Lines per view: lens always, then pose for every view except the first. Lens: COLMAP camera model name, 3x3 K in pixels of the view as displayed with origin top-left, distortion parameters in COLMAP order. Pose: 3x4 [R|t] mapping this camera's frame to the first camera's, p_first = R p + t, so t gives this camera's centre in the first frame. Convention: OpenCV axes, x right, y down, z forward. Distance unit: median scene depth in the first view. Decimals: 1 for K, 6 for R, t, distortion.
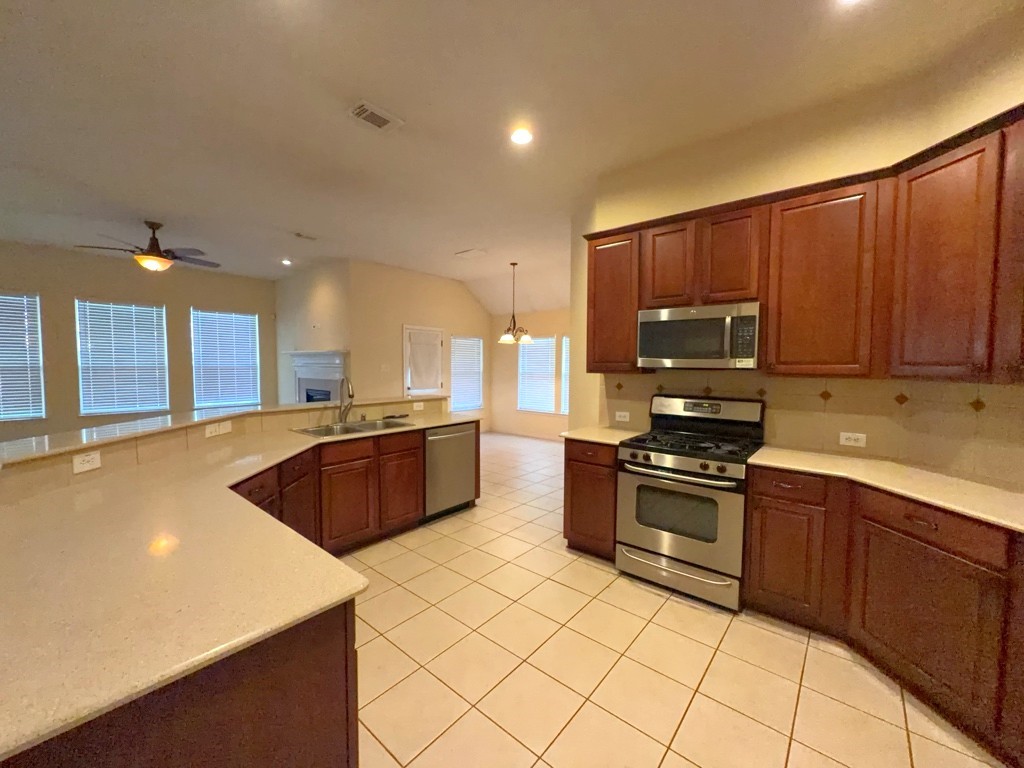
lens RADIAL K [[408.5, 0, 512.4], [0, 408.5, 384.6], [0, 0, 1]] dist [0.000252, -0.000098]
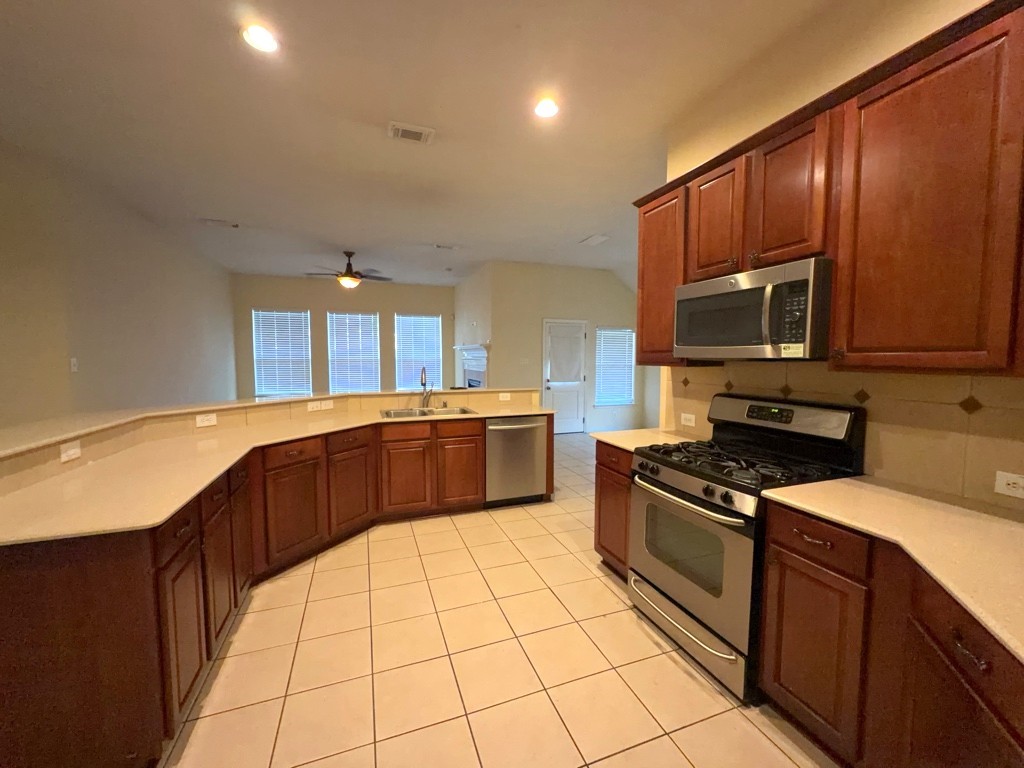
lens RADIAL K [[408.5, 0, 510.3], [0, 408.5, 384.3], [0, 0, 1]] dist [0.000252, -0.000098]
pose [[0.868425, 0.029258, -0.494956, 0.322330], [-0.022334, 0.999553, 0.019899, 0.000059], [0.495317, -0.006226, 0.868690, 0.113007]]
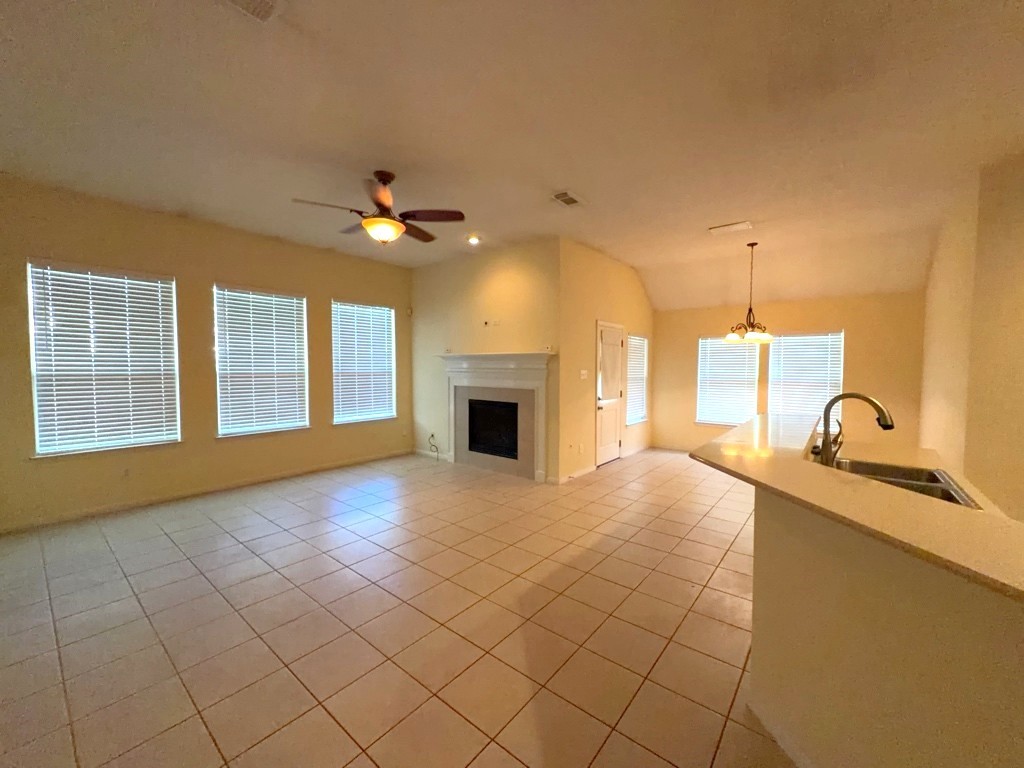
lens RADIAL K [[408.5, 0, 511.3], [0, 408.5, 385.7], [0, 0, 1]] dist [0.000252, -0.000098]
pose [[0.999886, -0.002029, 0.014953, -0.826605], [0.002053, 0.999997, -0.001609, -0.030015], [-0.014950, 0.001640, 0.999887, 0.350379]]
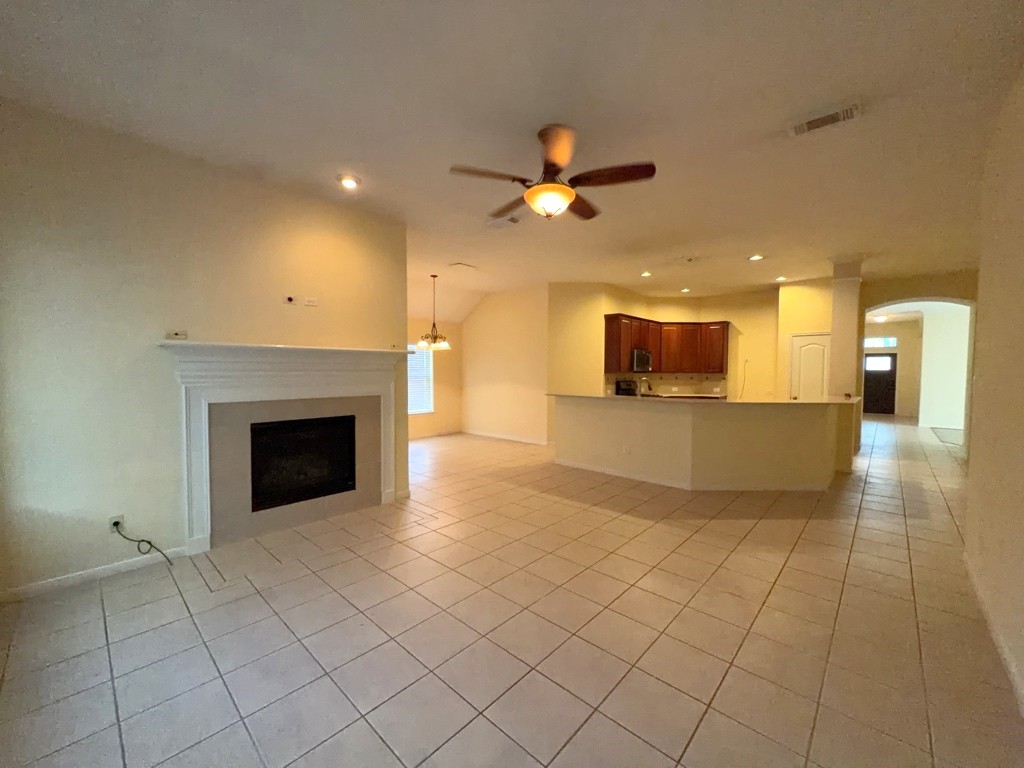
lens RADIAL K [[408.5, 0, 512.0], [0, 408.5, 385.5], [0, 0, 1]] dist [0.000252, -0.000098]
pose [[0.050760, -0.046288, 0.997638, -1.834430], [0.047505, 0.997907, 0.043884, -0.077650], [-0.997580, 0.045165, 0.052853, 1.285330]]
